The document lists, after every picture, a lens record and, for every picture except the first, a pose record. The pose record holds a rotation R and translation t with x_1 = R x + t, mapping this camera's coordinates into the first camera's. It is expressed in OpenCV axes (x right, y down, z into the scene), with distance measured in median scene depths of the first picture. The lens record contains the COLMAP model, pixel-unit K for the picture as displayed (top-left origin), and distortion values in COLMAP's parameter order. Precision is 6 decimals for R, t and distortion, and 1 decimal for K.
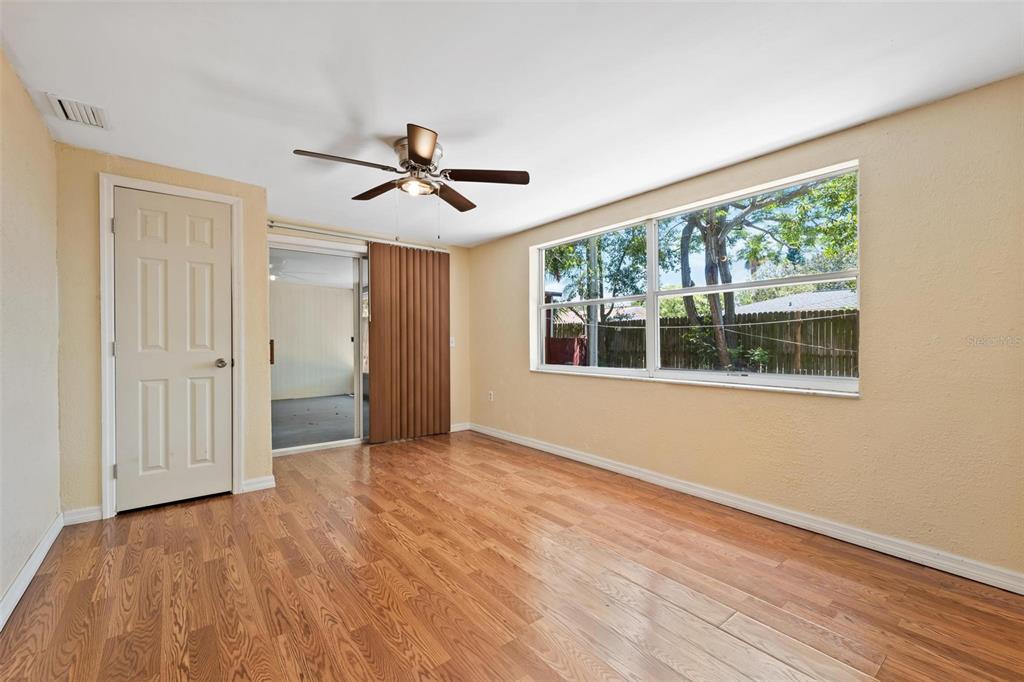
lens RADIAL K [[421.9, 0, 510.2], [0, 421.9, 342.6], [0, 0, 1]] dist [-0.014553, -0.000153]
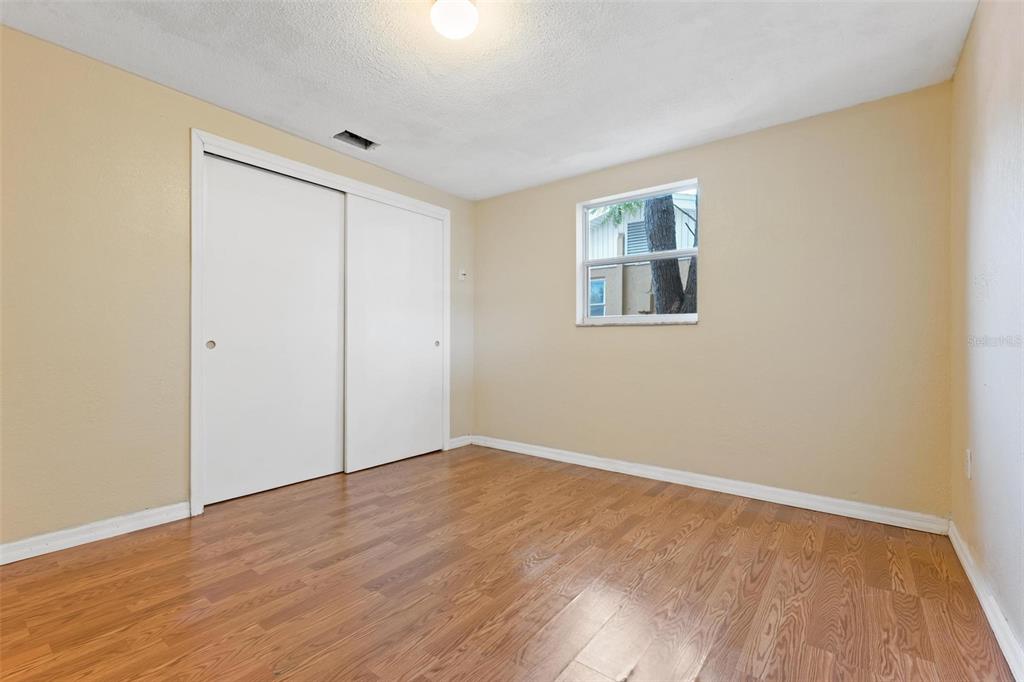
lens RADIAL K [[443.5, 0, 510.5], [0, 443.5, 341.5], [0, 0, 1]] dist [-0.001435, 0.000004]
pose [[-0.226685, -0.016061, 0.973836, -1.438332], [-0.018702, 0.999751, 0.012135, 0.052232], [-0.973789, -0.015462, -0.226929, 1.789849]]
